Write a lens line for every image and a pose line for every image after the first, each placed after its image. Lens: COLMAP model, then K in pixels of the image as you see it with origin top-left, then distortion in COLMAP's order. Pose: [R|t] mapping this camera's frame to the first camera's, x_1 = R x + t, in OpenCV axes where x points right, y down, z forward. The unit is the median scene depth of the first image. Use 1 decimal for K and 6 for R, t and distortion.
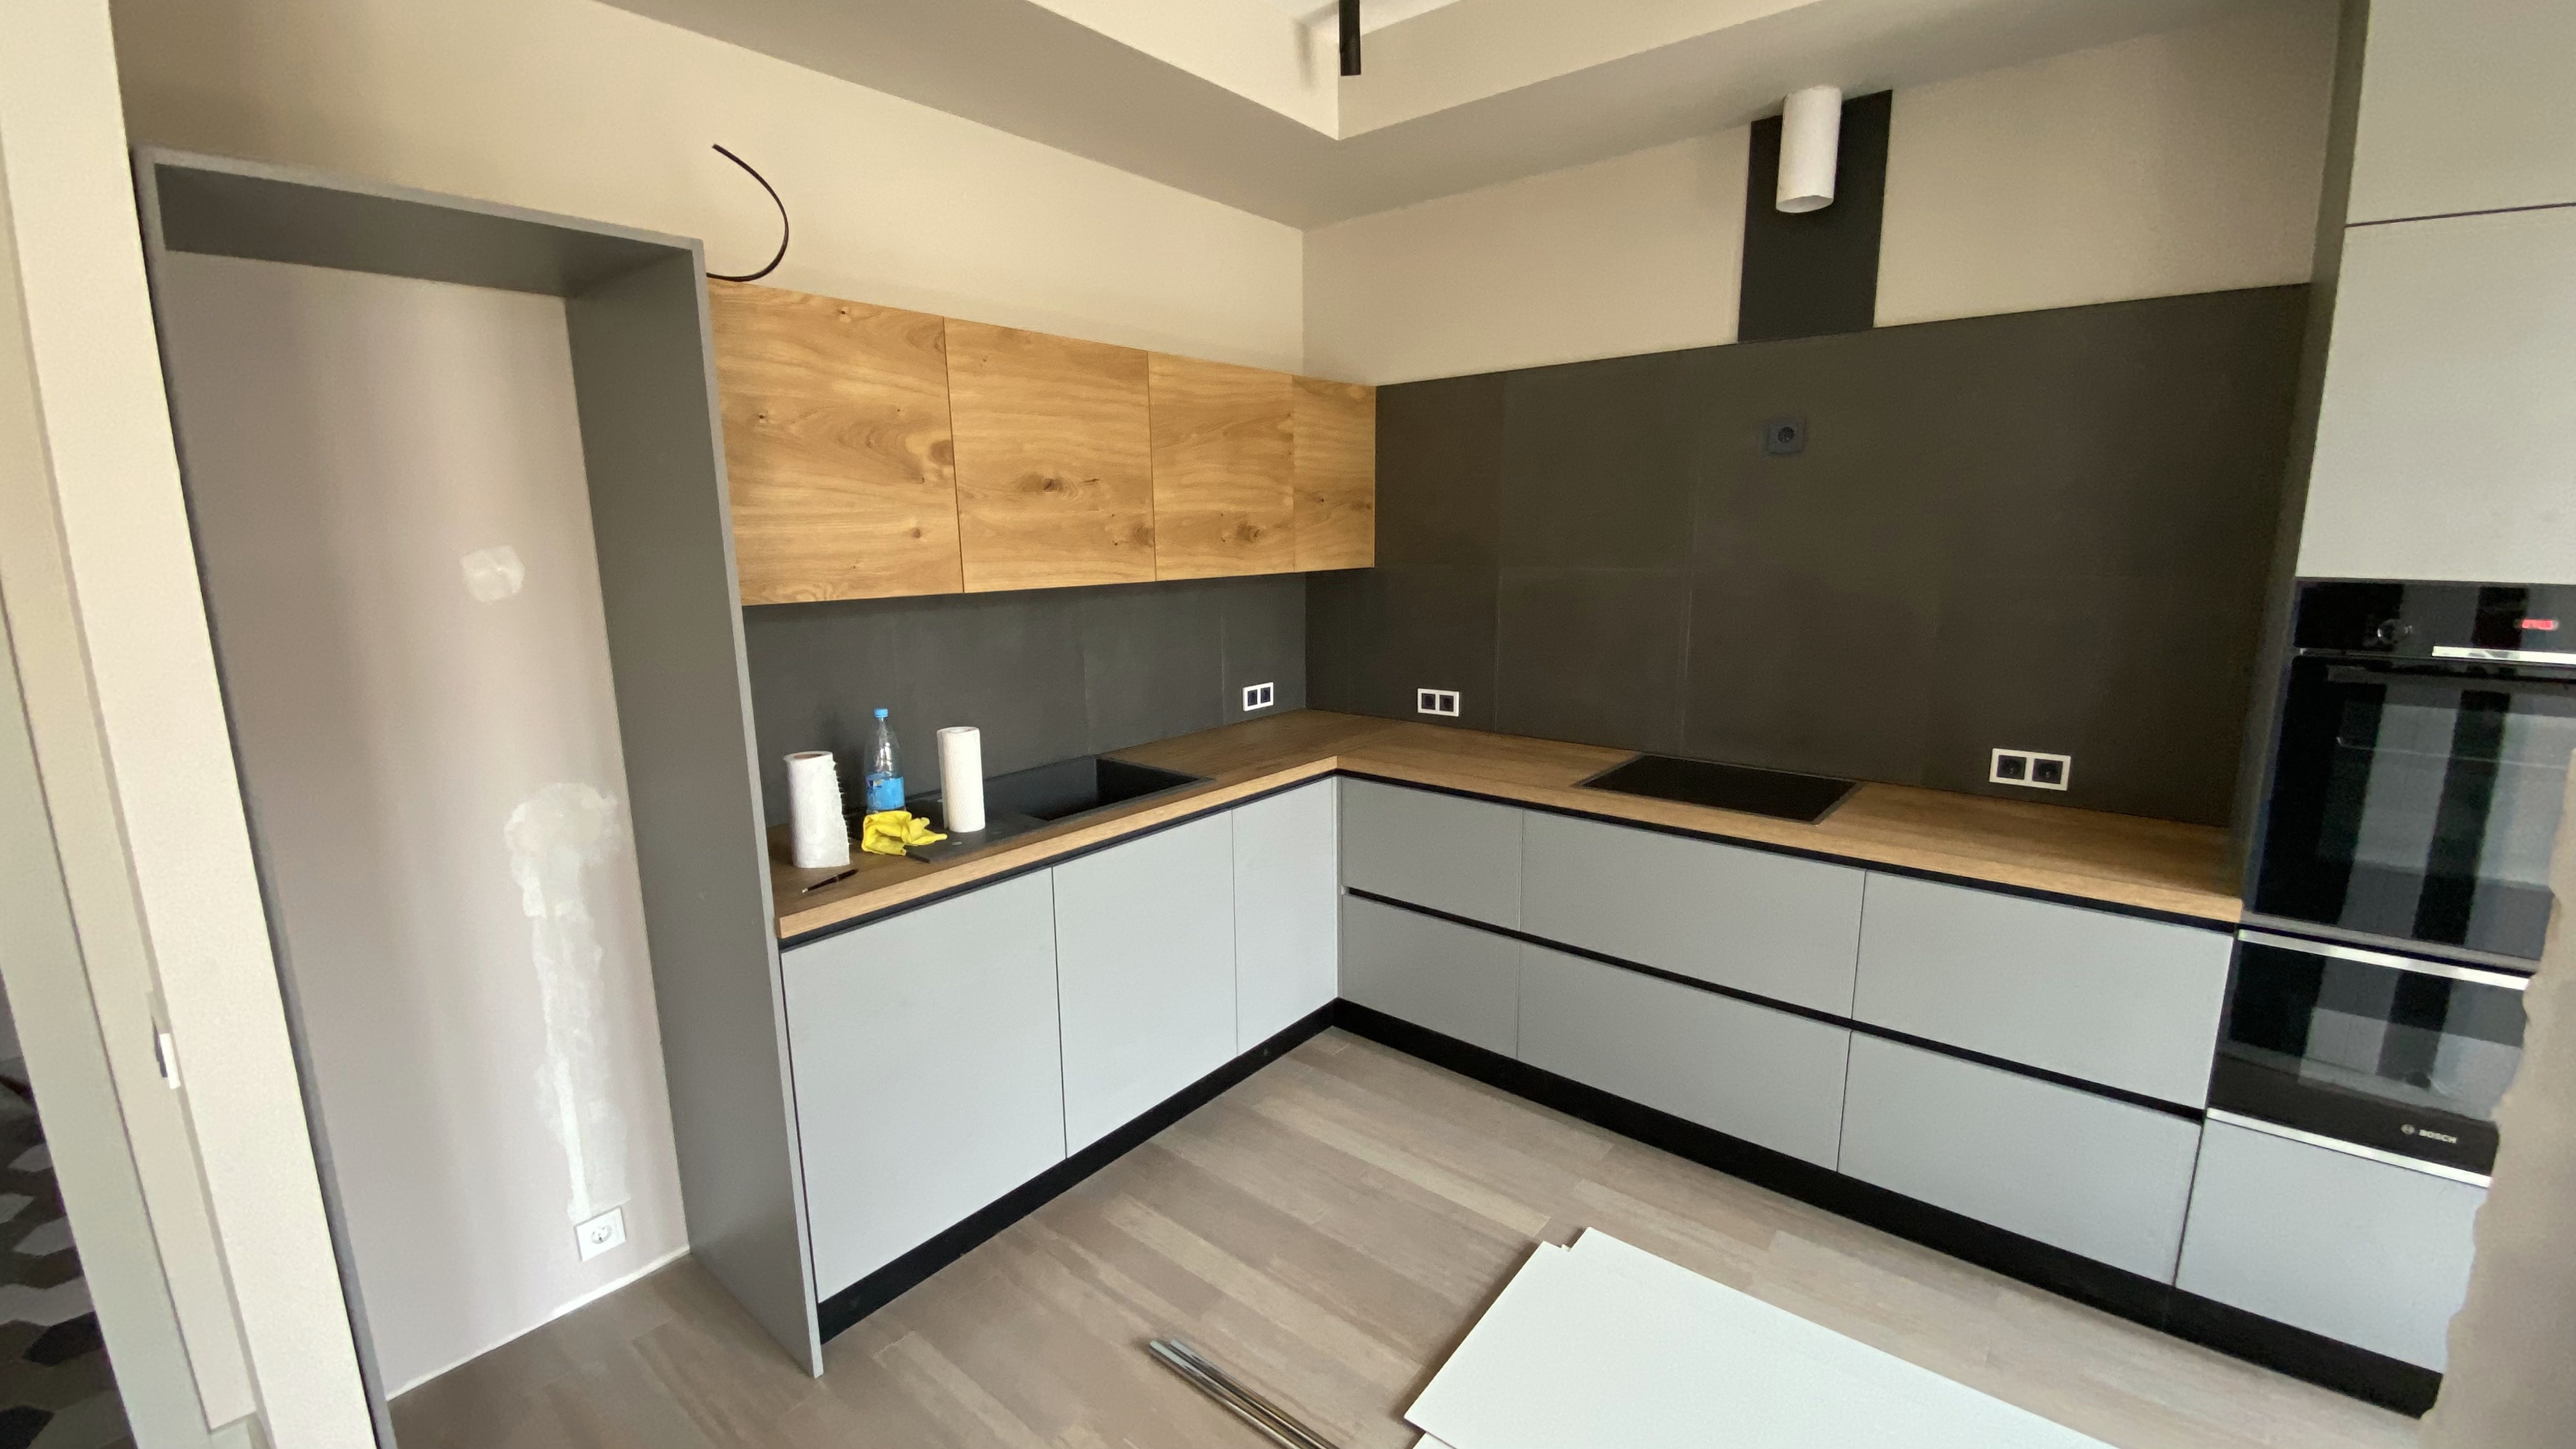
lens RADIAL K [[1040.0, 0, 1288.0], [0, 1040.0, 724.5], [0, 0, 1]] dist [0.055113, -0.047166]
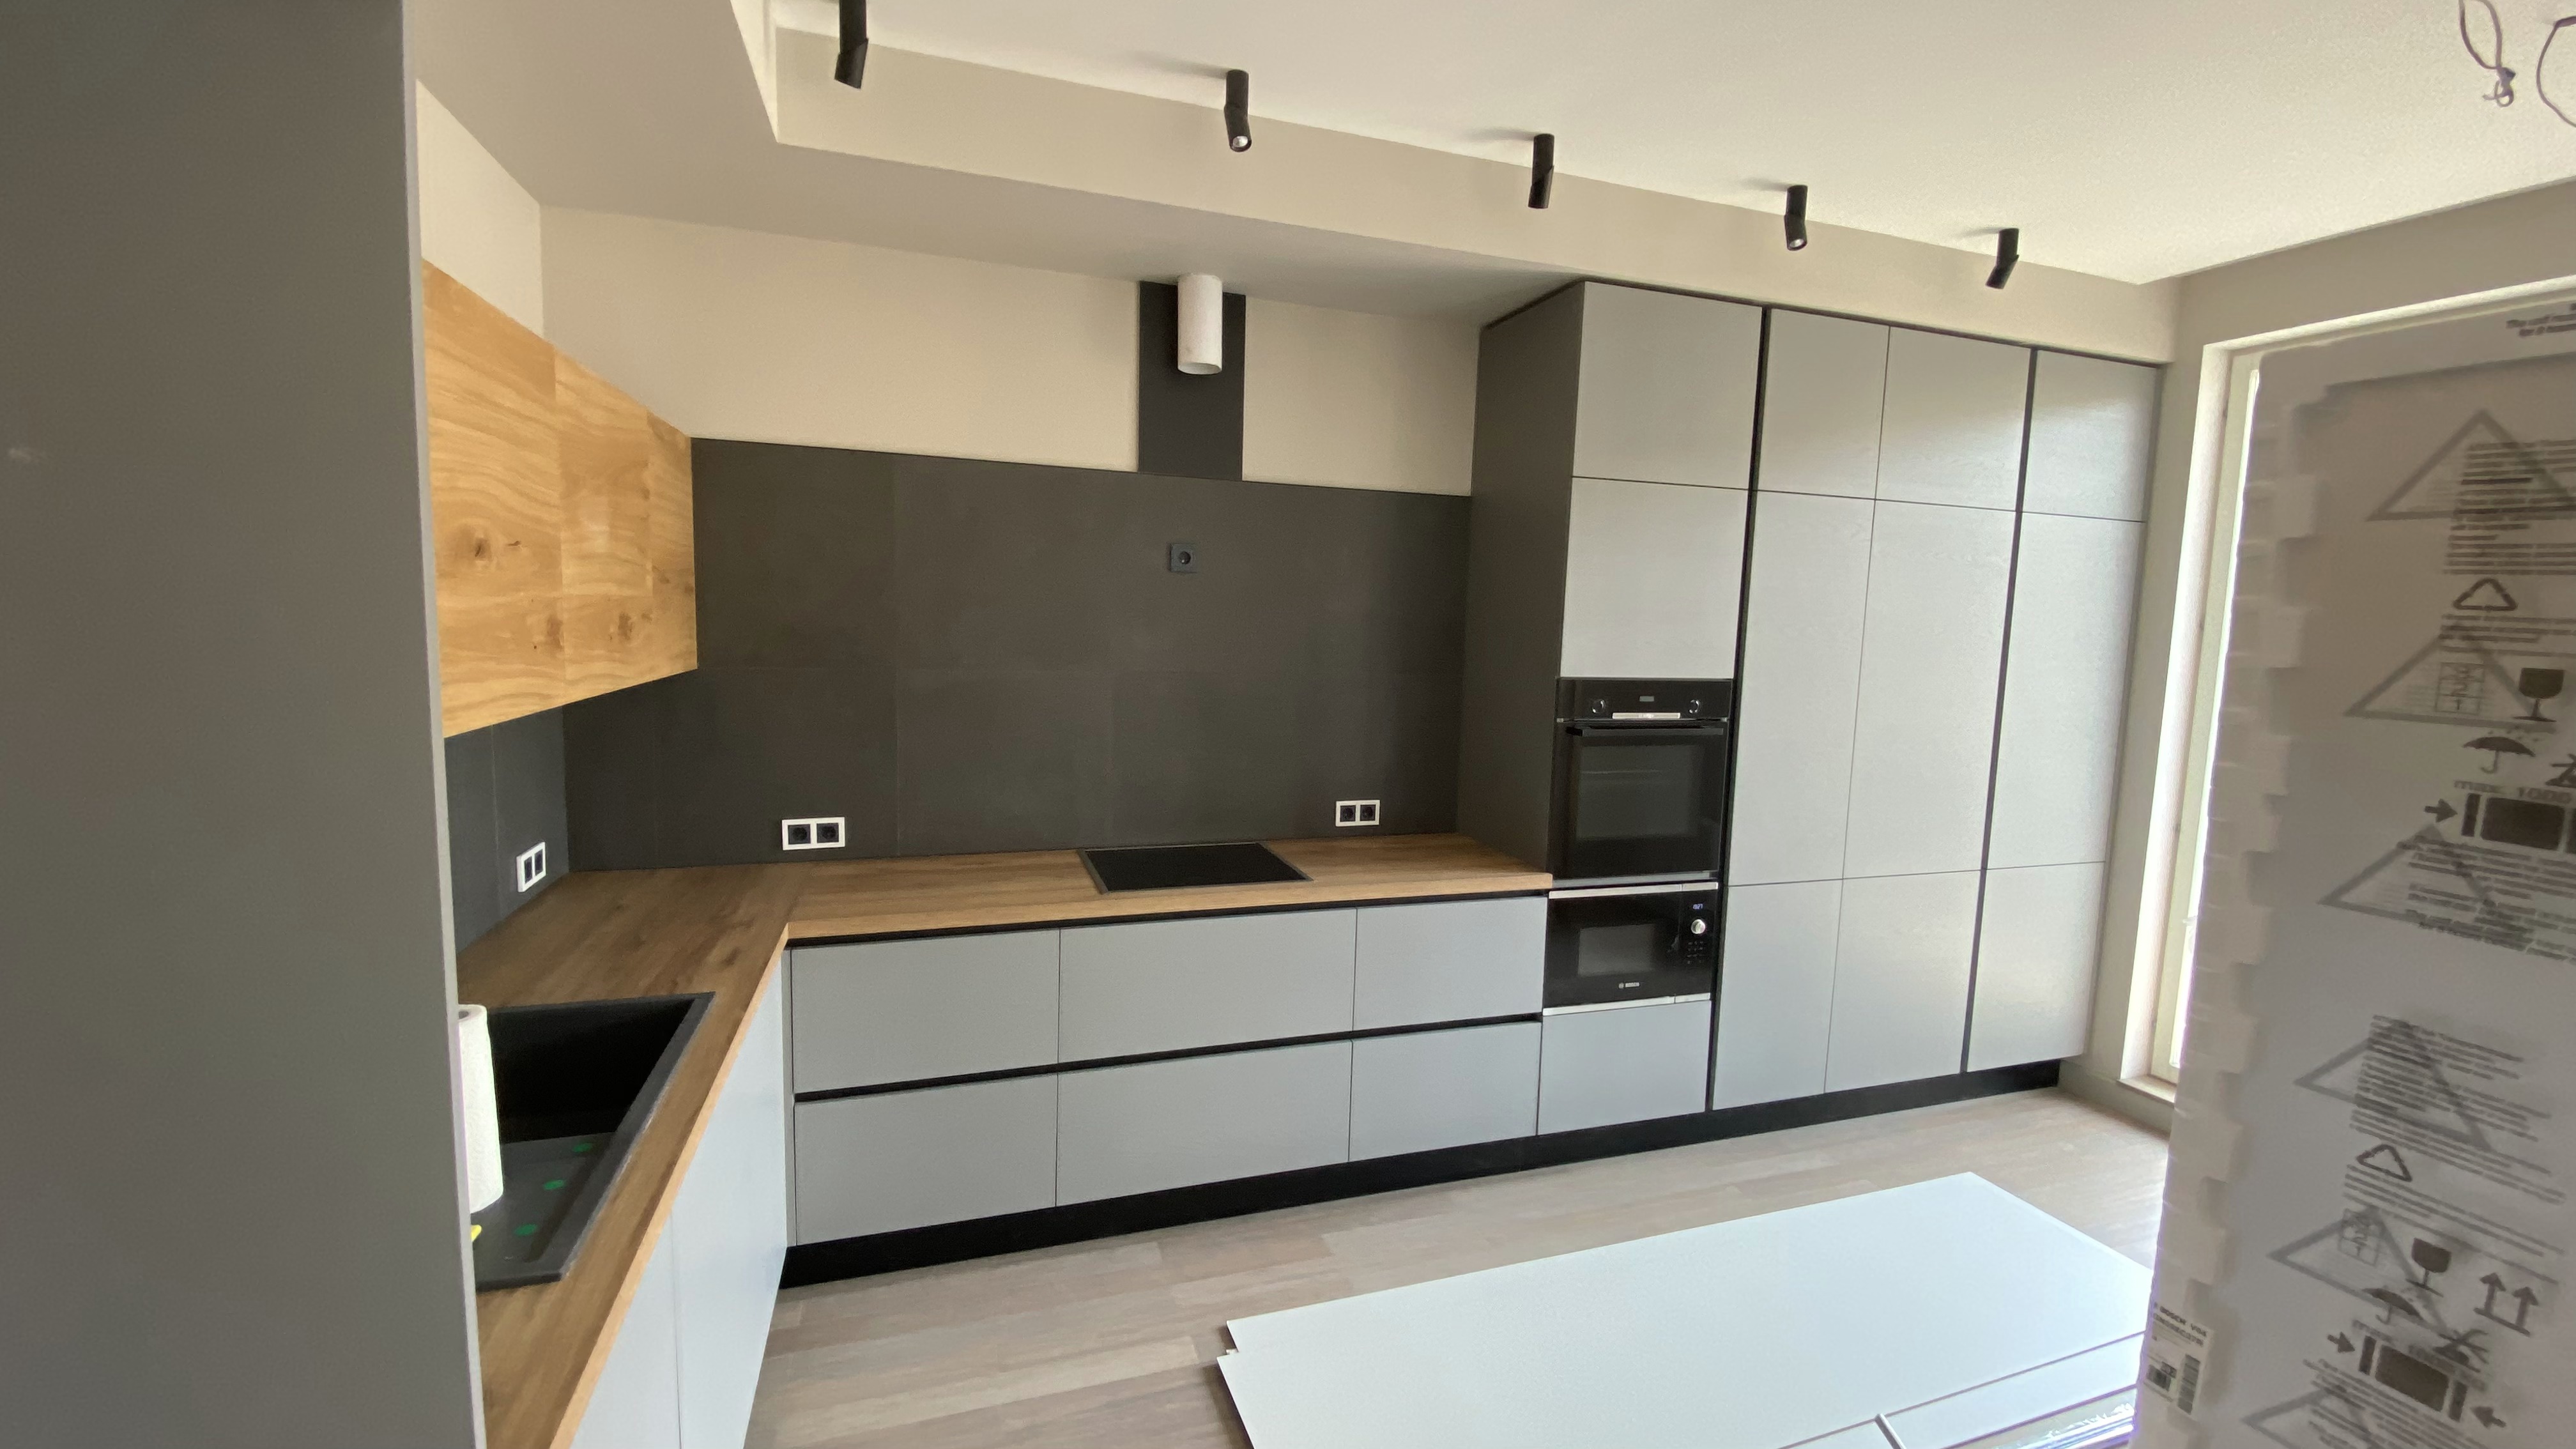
lens RADIAL K [[1040.0, 0, 1288.0], [0, 1040.0, 724.5], [0, 0, 1]] dist [0.055113, -0.047166]
pose [[0.533754, -0.059202, 0.843565, -0.478536], [0.125765, 0.992010, -0.009957, -0.070189], [-0.836235, 0.111406, 0.536935, 0.327432]]
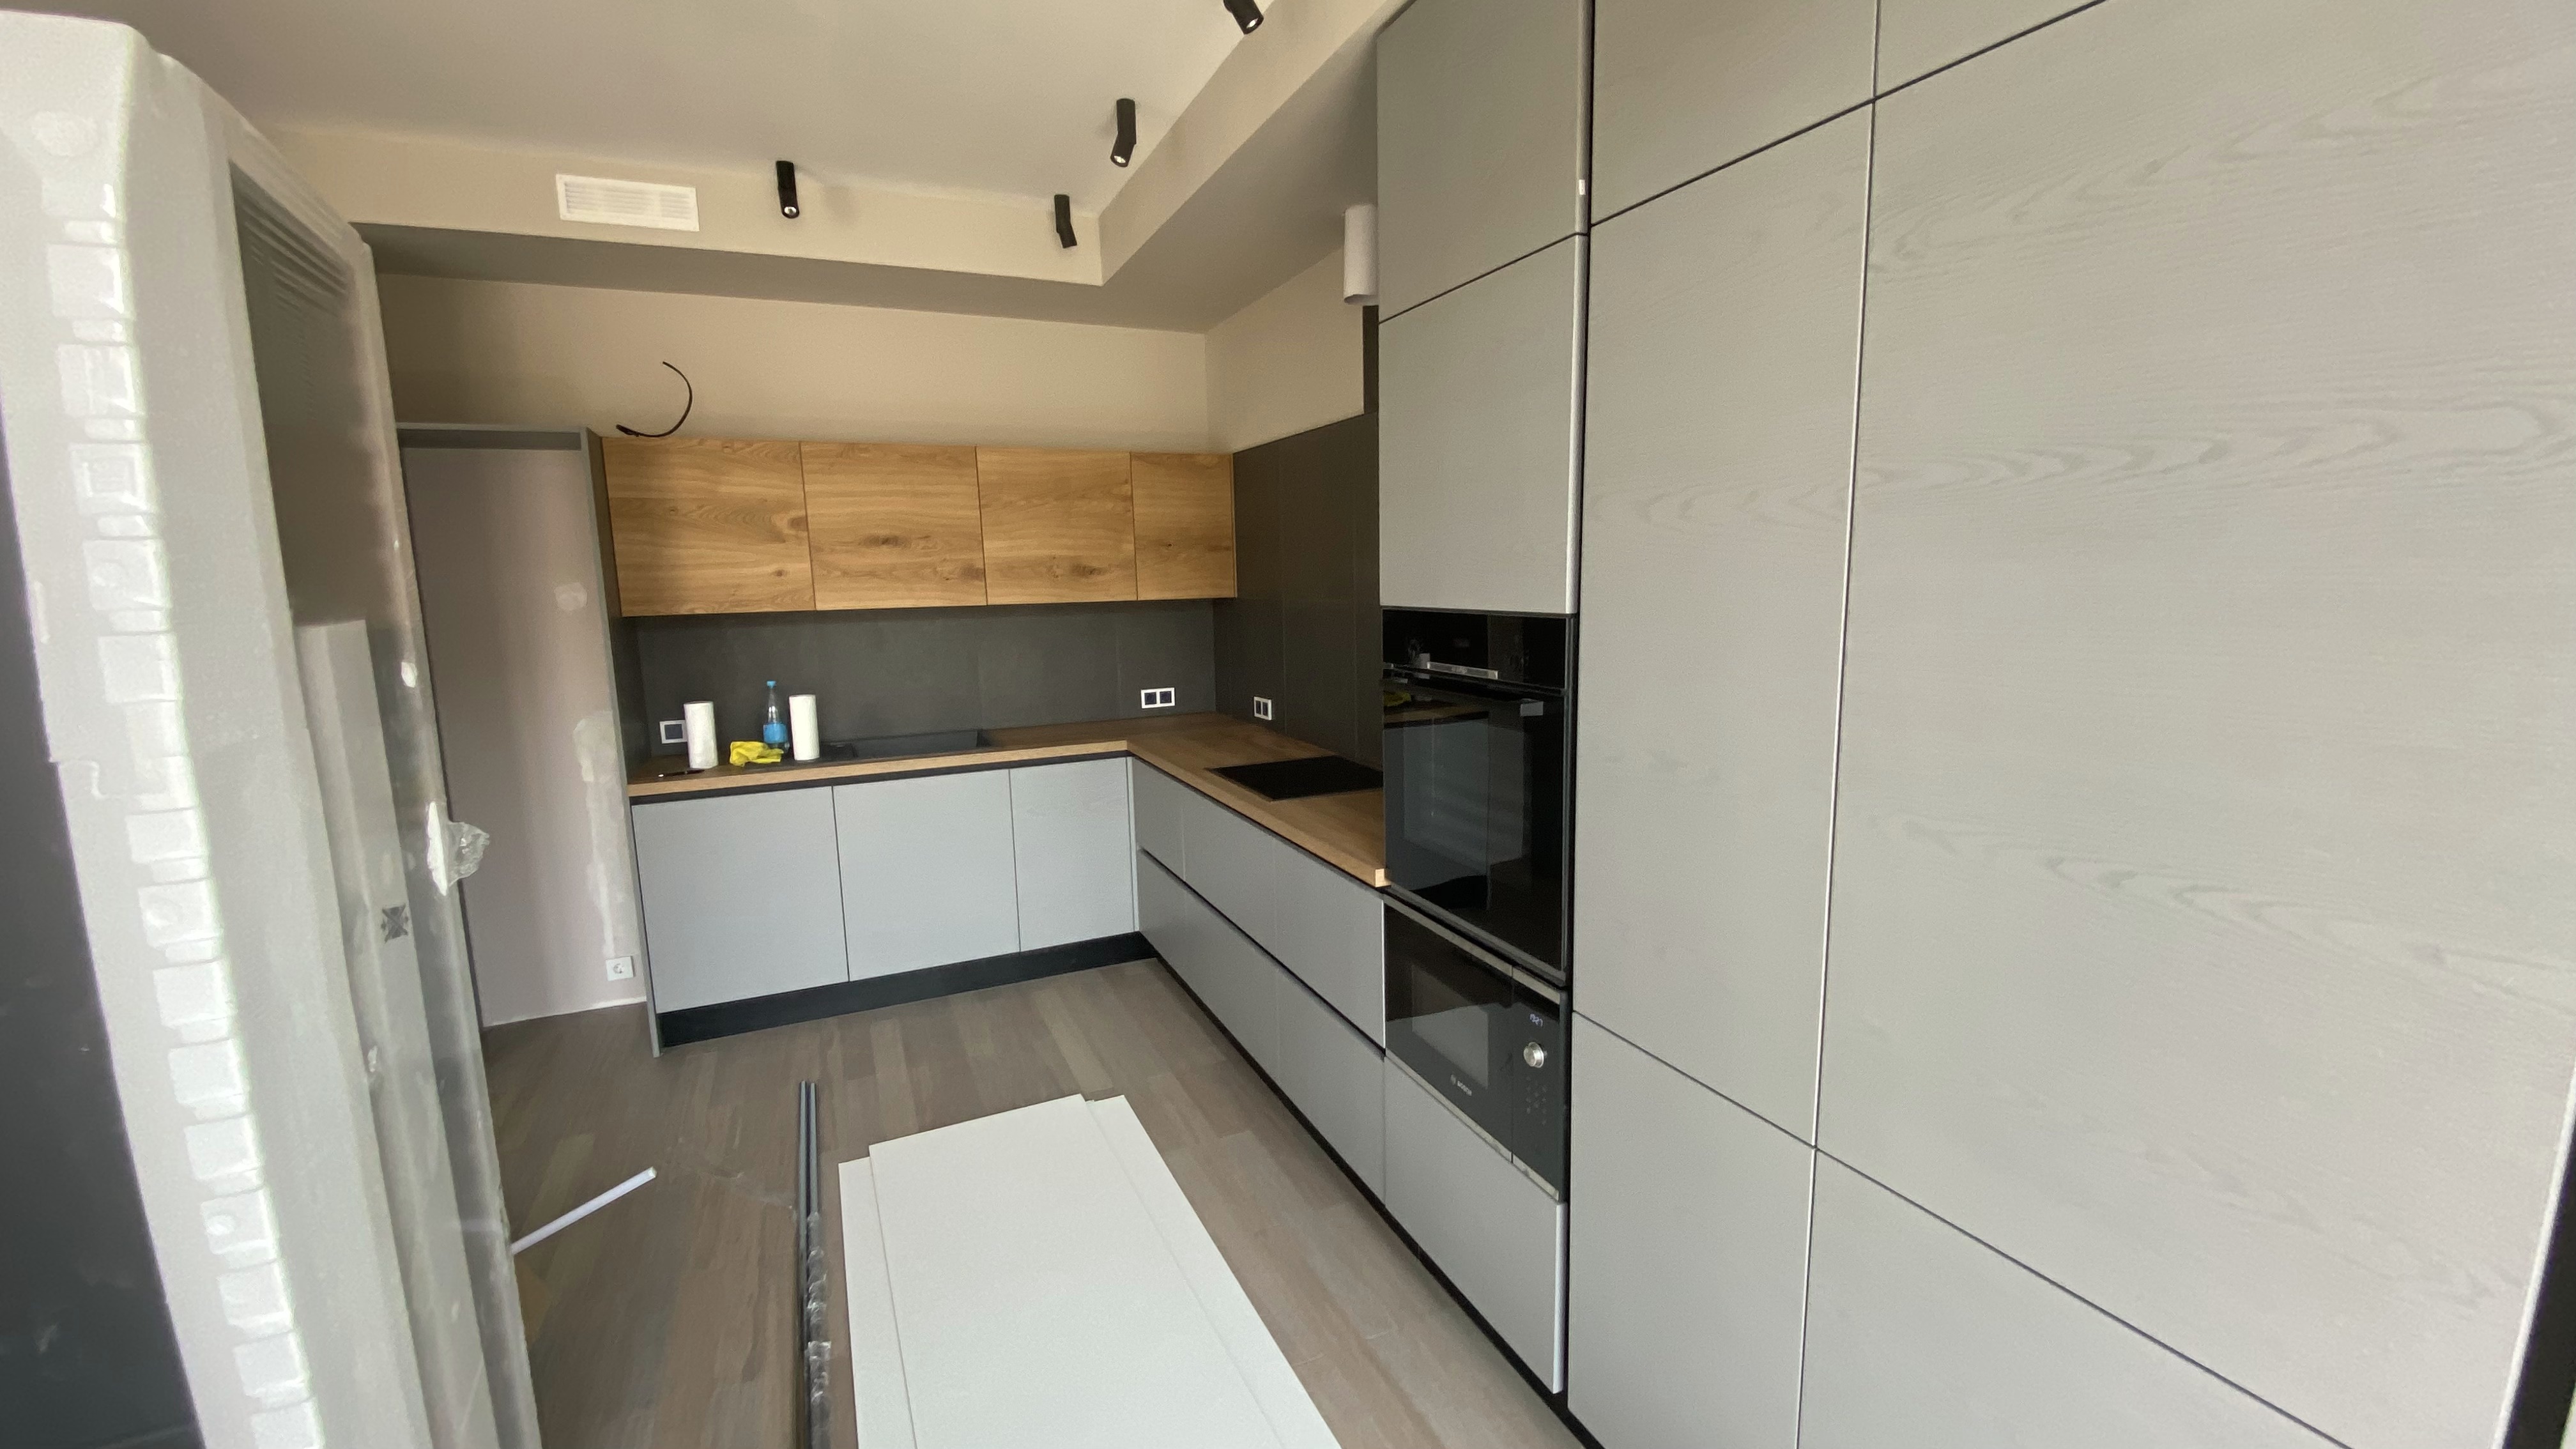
lens RADIAL K [[1040.0, 0, 1288.0], [0, 1040.0, 724.5], [0, 0, 1]] dist [0.055113, -0.047166]
pose [[0.895626, 0.056433, -0.441213, 0.975413], [-0.070107, 0.997431, -0.014736, 0.018933], [0.439248, 0.044130, 0.897281, -0.101659]]
